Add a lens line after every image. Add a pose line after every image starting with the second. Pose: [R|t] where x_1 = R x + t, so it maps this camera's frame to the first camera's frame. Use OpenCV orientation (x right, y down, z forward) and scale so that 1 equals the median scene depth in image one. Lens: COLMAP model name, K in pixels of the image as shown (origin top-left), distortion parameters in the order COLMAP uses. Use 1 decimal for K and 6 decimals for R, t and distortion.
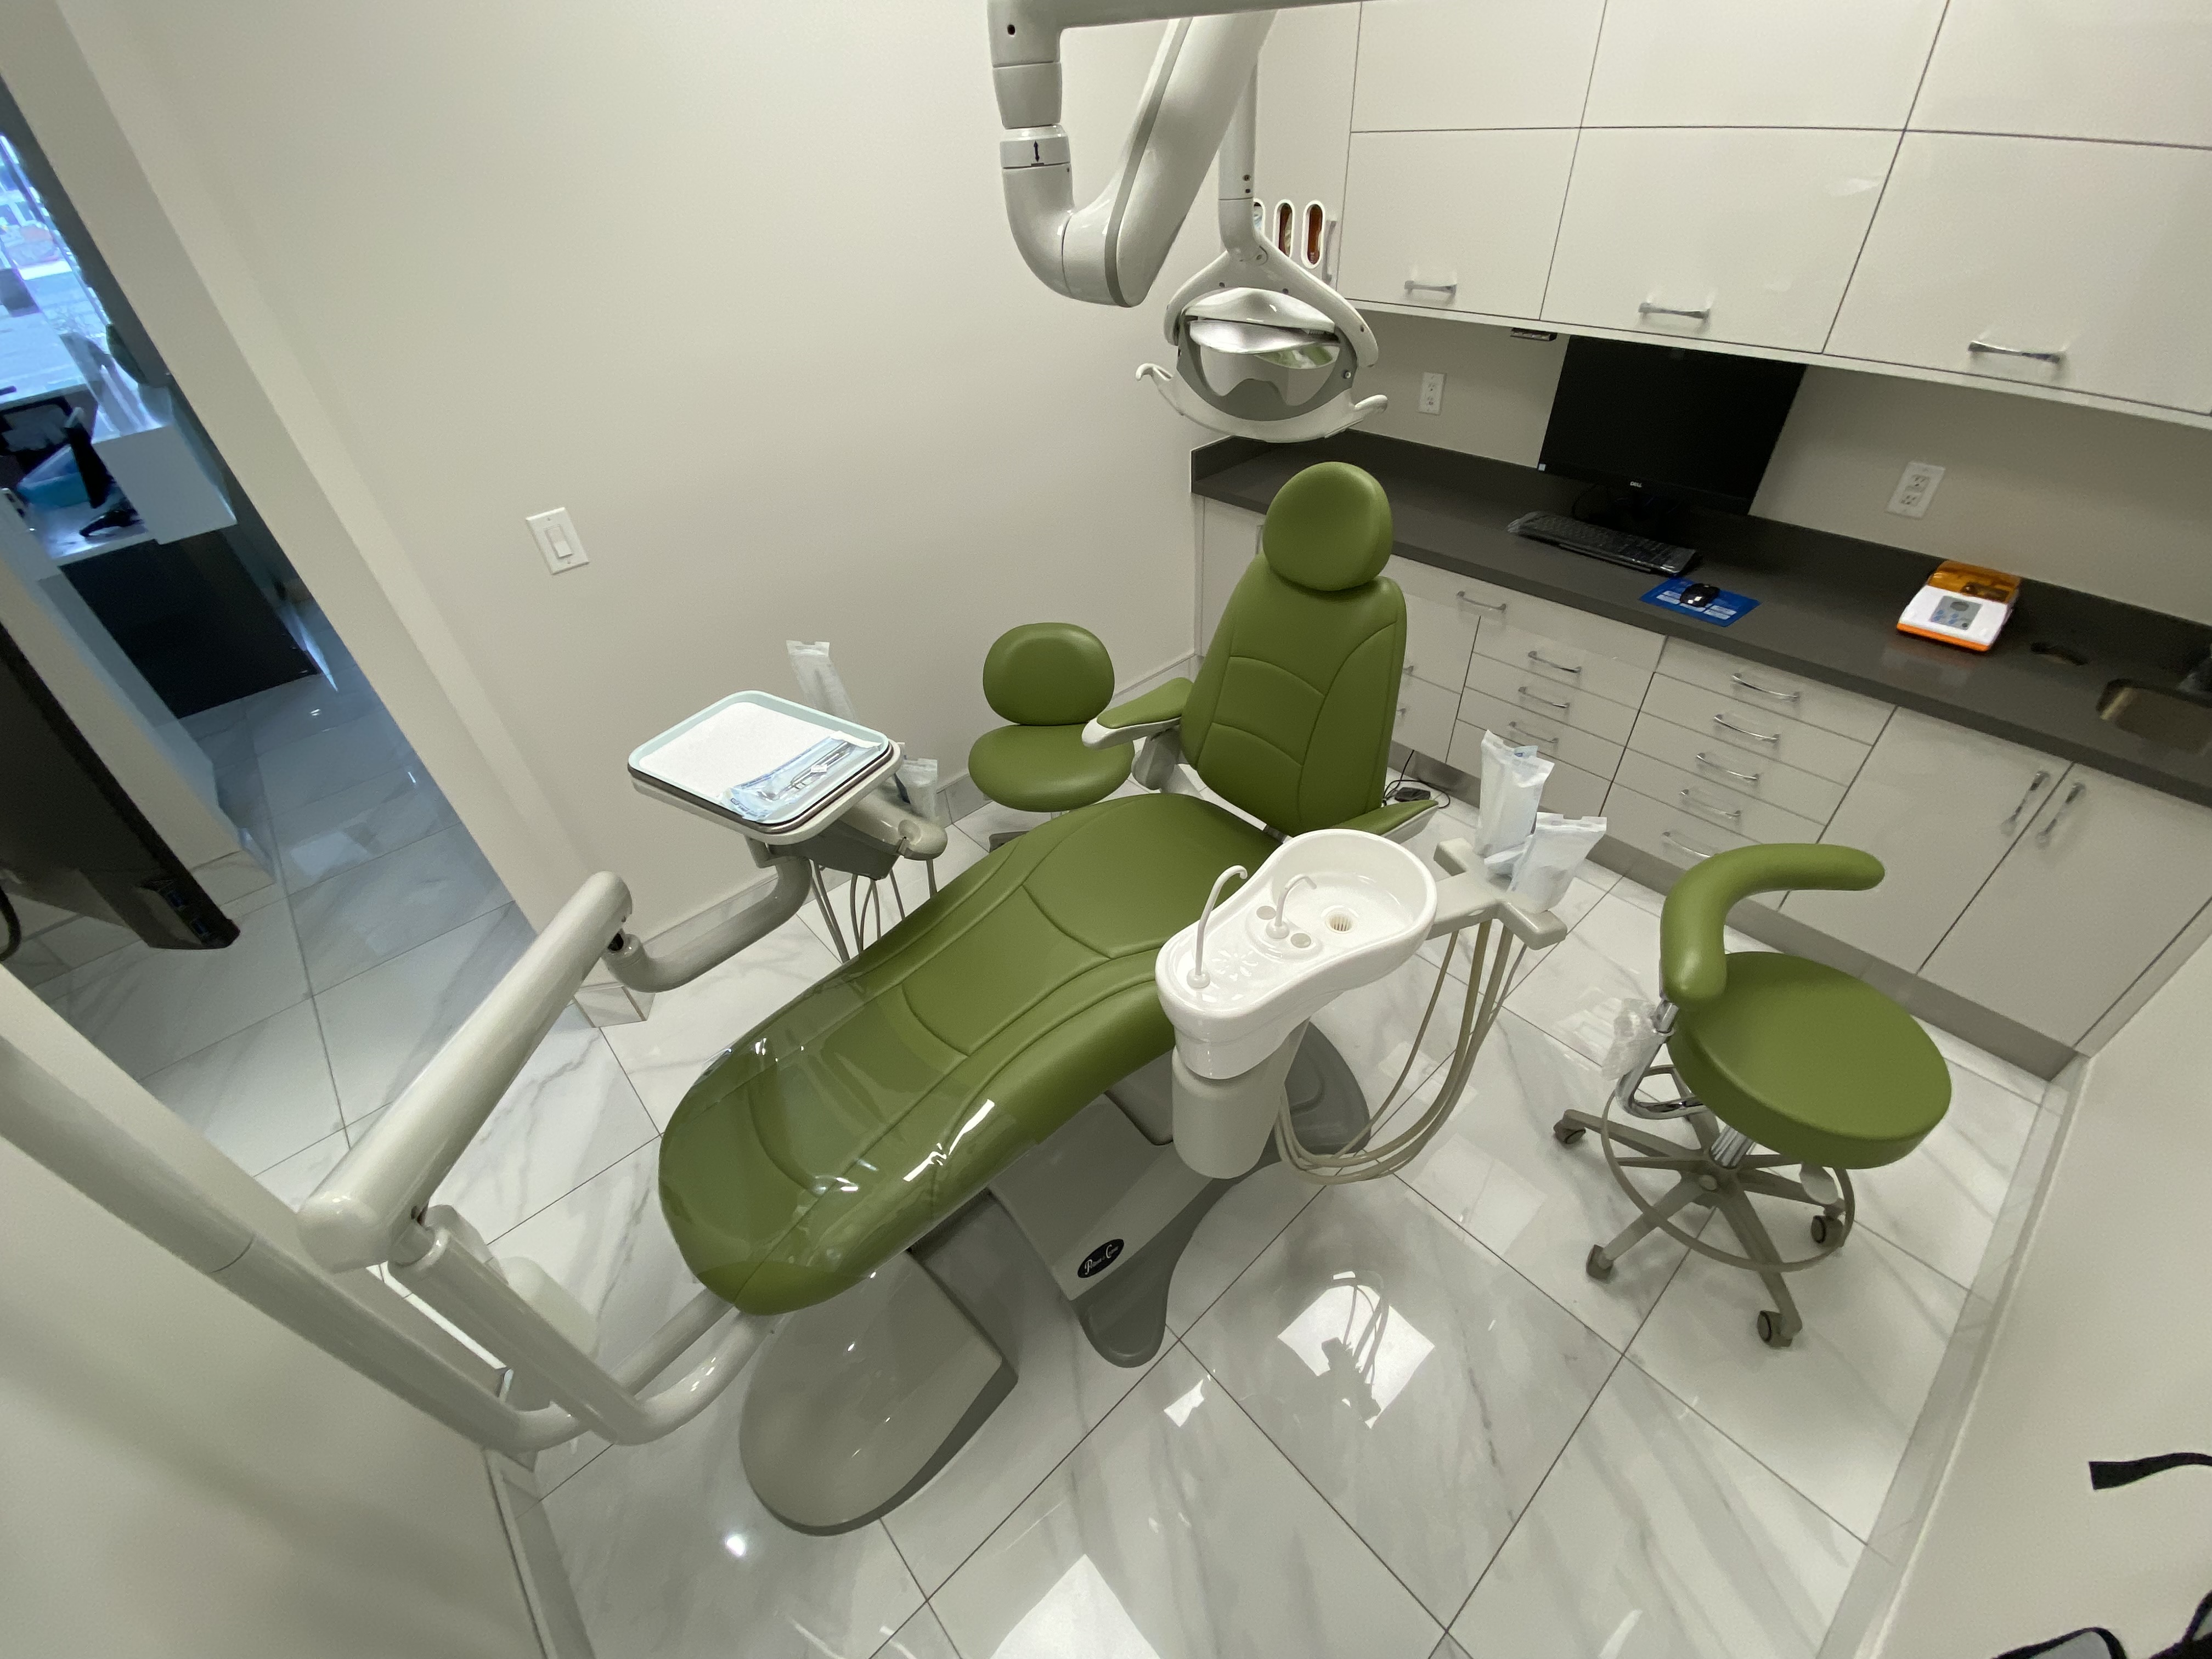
lens RADIAL K [[897.7, 0, 1101.2], [0, 897.7, 836.9], [0, 0, 1]] dist [0.024353, -0.020968]
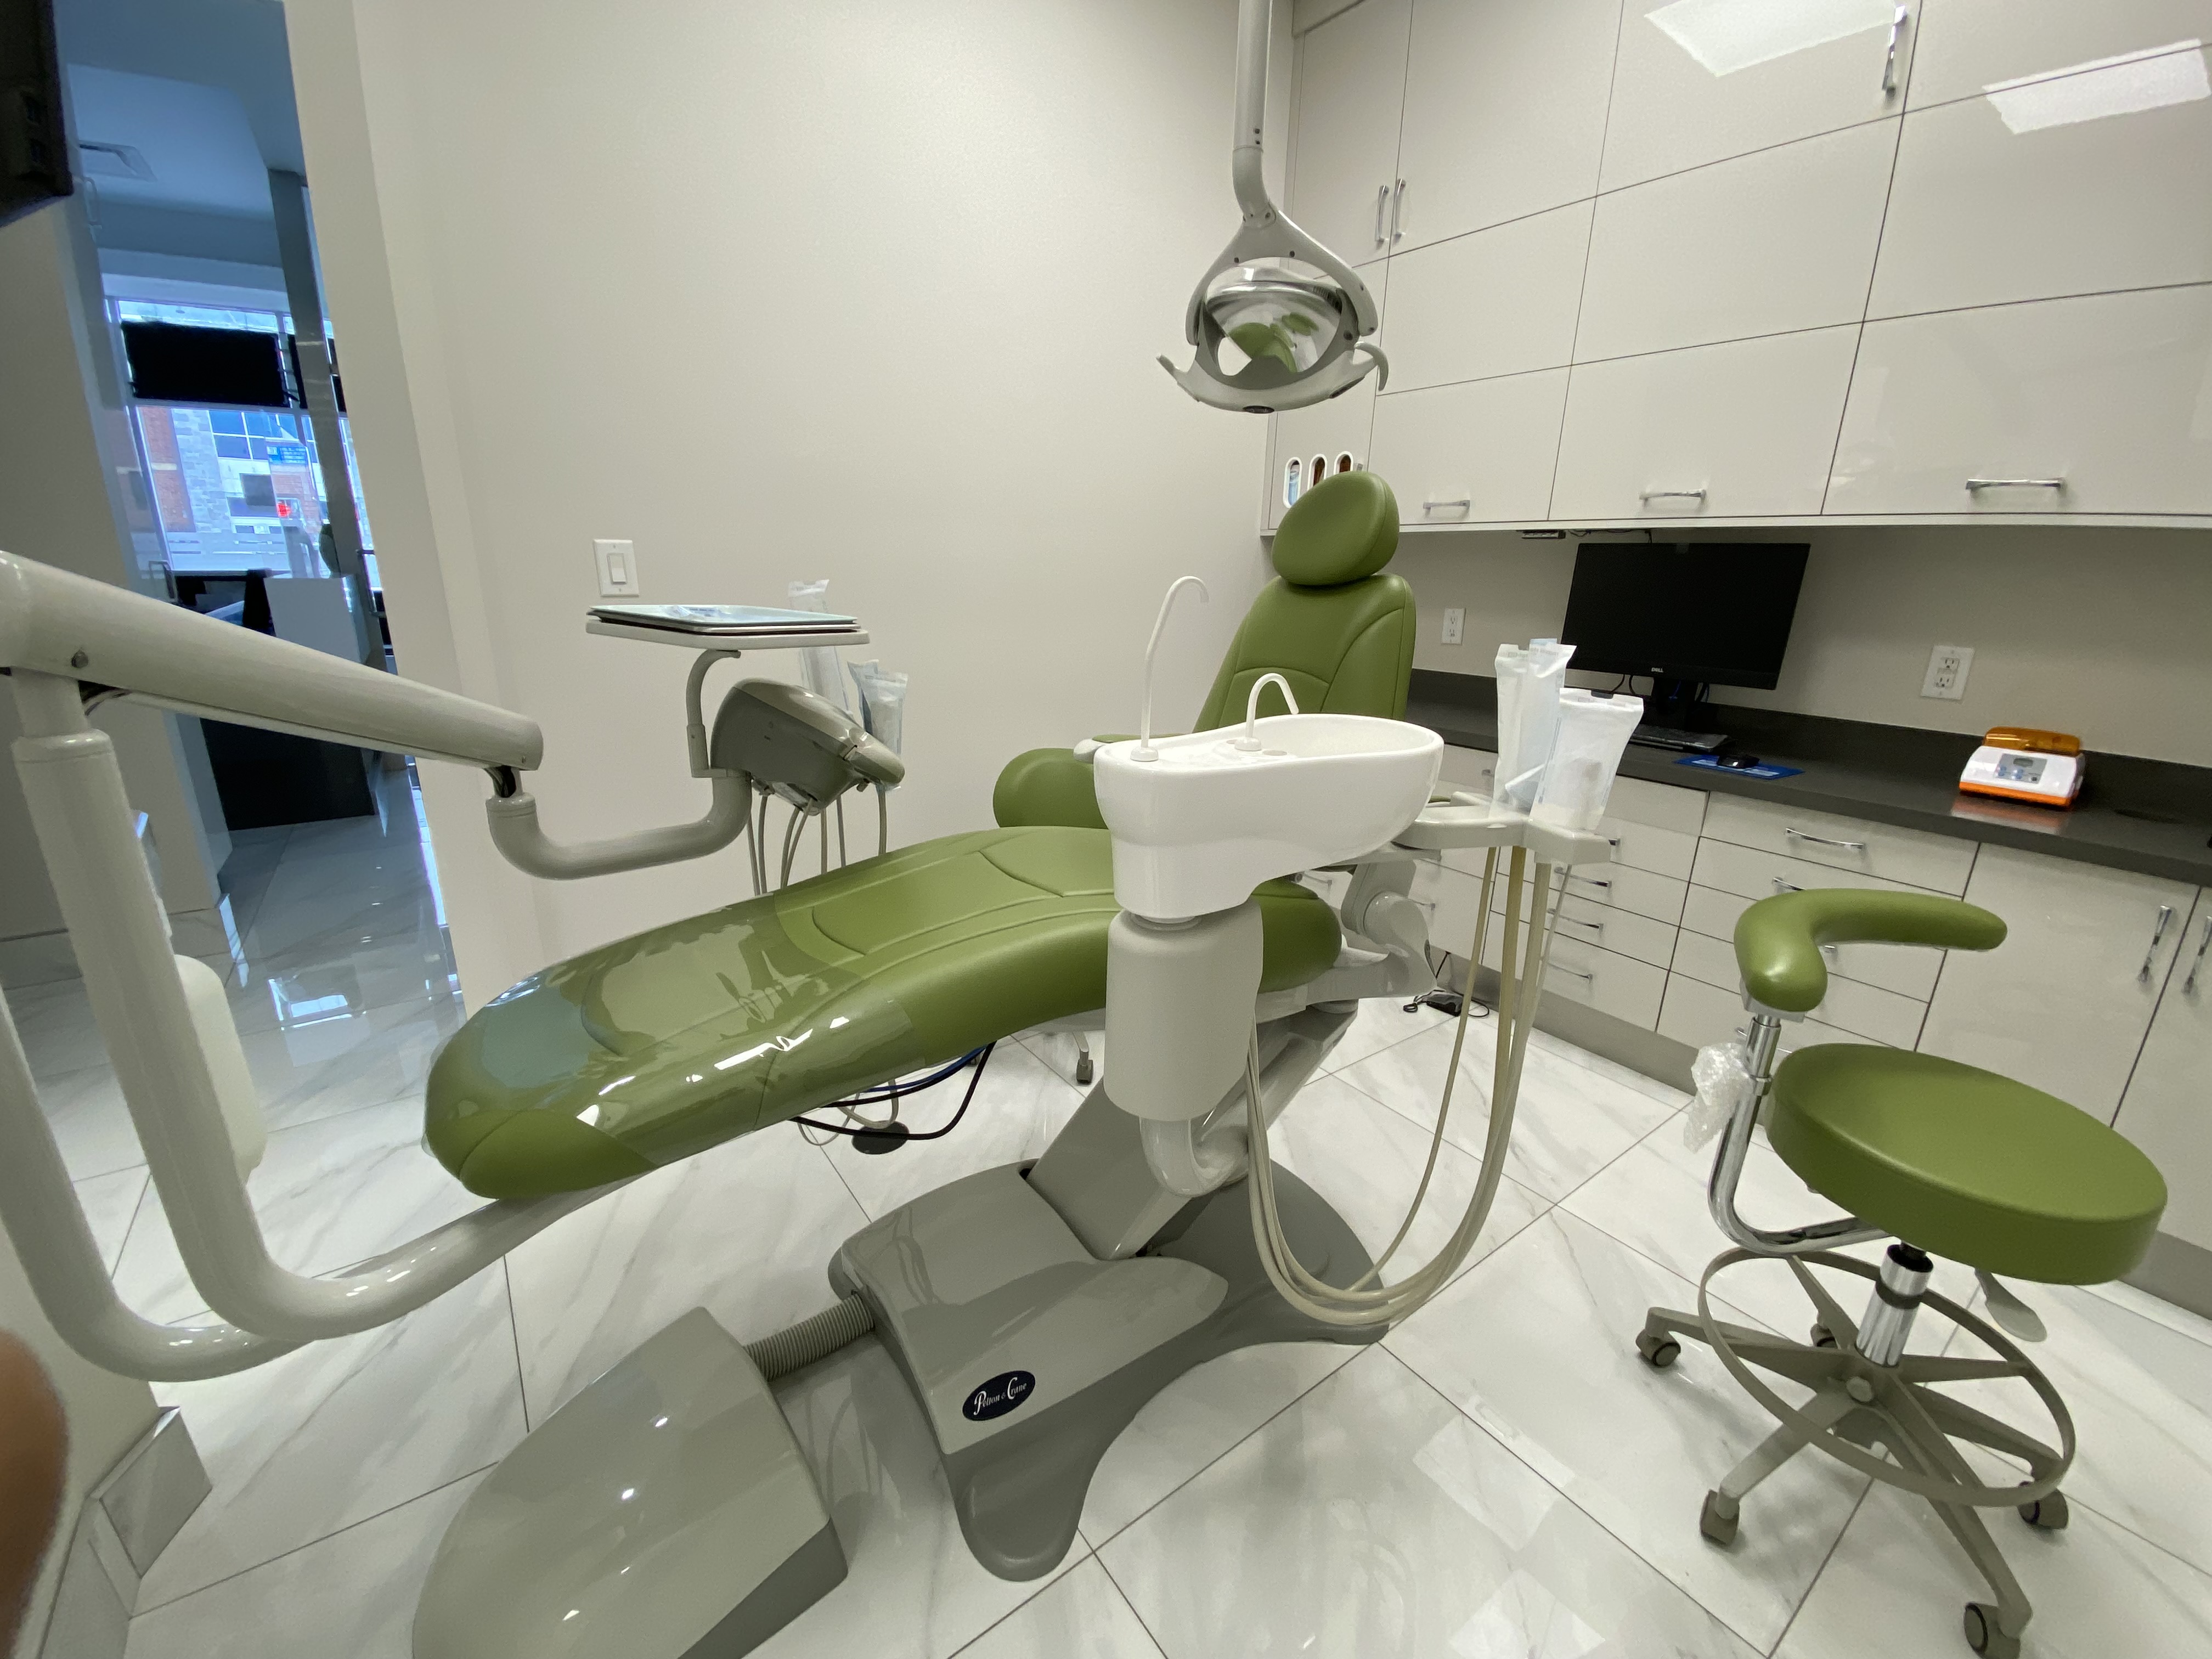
lens RADIAL K [[897.7, 0, 1101.2], [0, 897.7, 836.9], [0, 0, 1]] dist [0.024353, -0.020968]
pose [[0.991879, 0.107772, -0.067541, 0.078225], [-0.125607, 0.913464, -0.387049, 0.320362], [0.019983, 0.392390, 0.919582, 0.162164]]
